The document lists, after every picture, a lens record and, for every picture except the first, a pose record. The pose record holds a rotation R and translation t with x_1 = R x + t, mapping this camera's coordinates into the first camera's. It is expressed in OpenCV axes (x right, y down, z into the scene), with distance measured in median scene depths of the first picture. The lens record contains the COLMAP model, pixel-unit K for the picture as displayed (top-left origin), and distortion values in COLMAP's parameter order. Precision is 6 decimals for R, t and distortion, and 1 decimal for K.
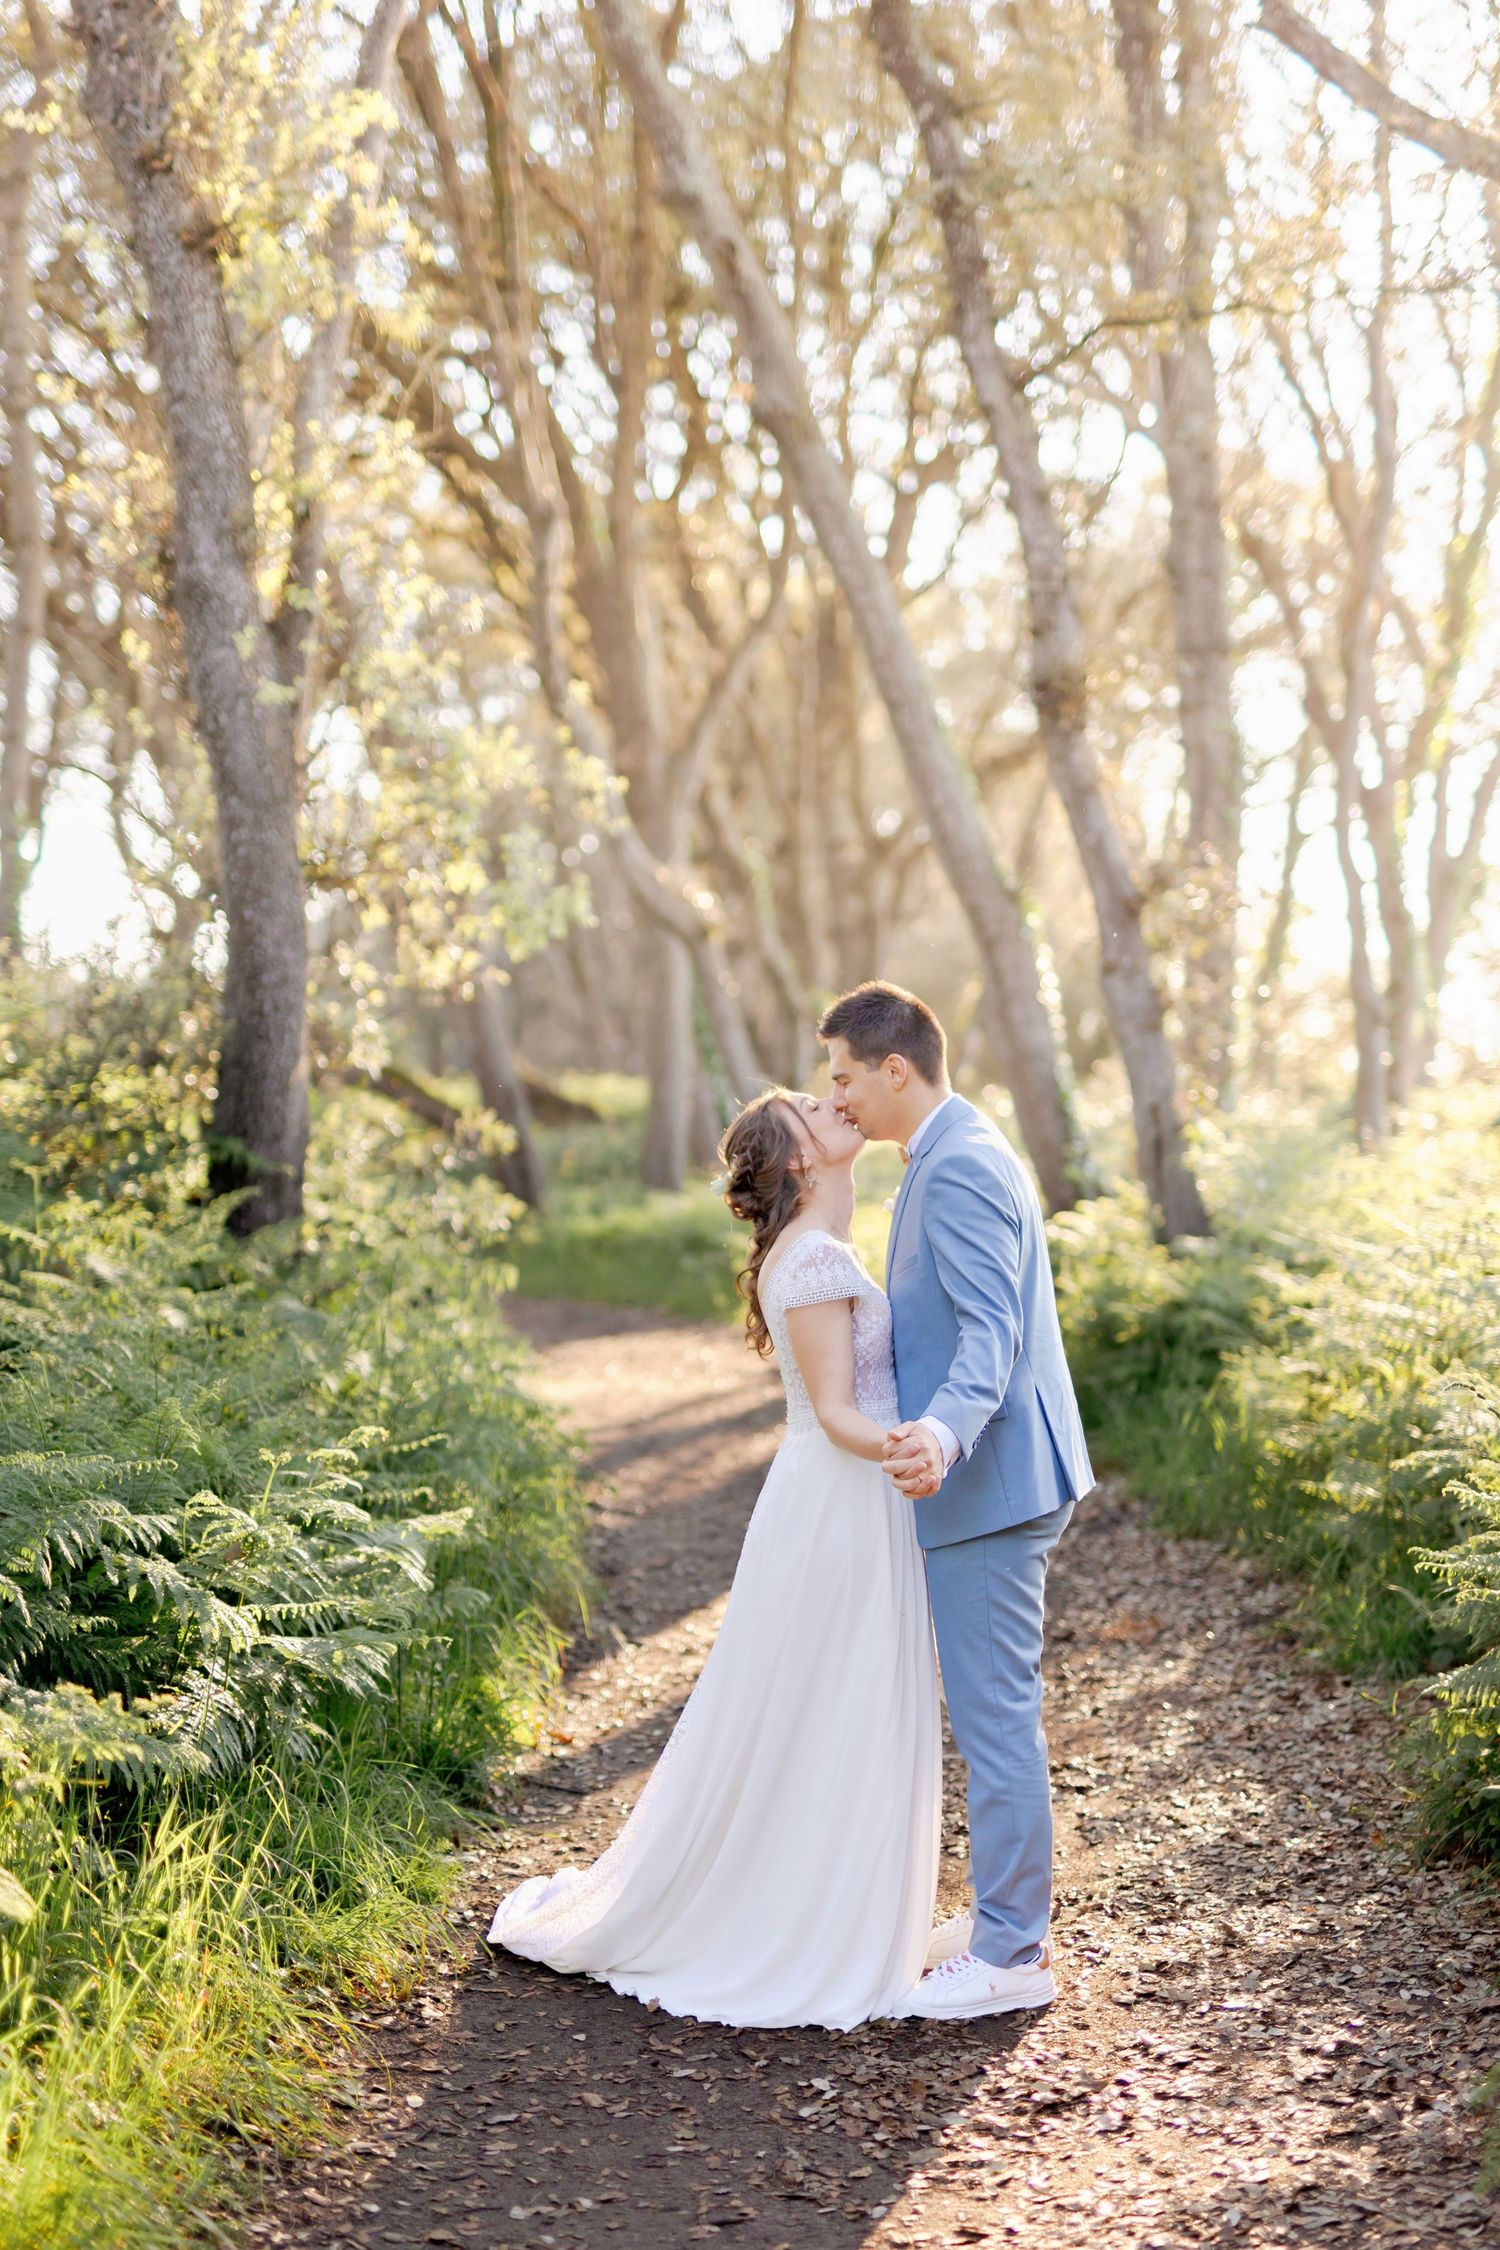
lens RADIAL K [[3246.7, 0, 750.0], [0, 3246.7, 1125.6], [0, 0, 1]] dist [-0.228071, 0.000000]
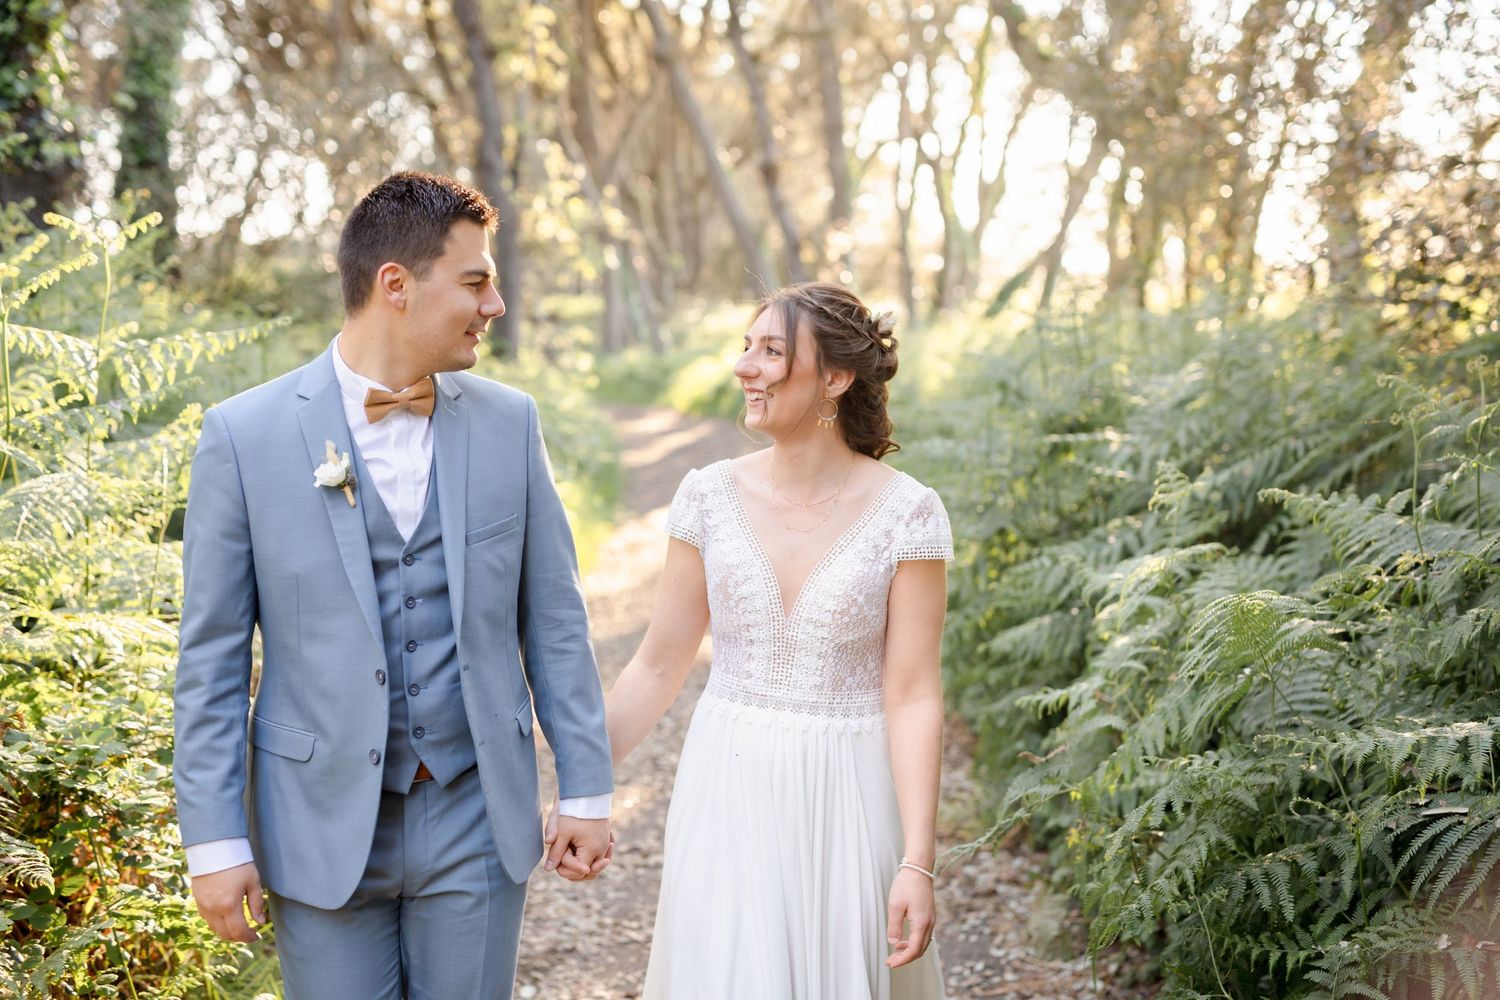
lens RADIAL K [[2164.5, 0, 750.1], [0, 2164.5, 500.0], [0, 0, 1]] dist [-0.228071, 0.000000]
pose [[0.997815, -0.028423, 0.059636, -0.029575], [0.023331, 0.996159, 0.084403, -0.006963], [-0.061806, -0.082827, 0.994646, -0.621205]]
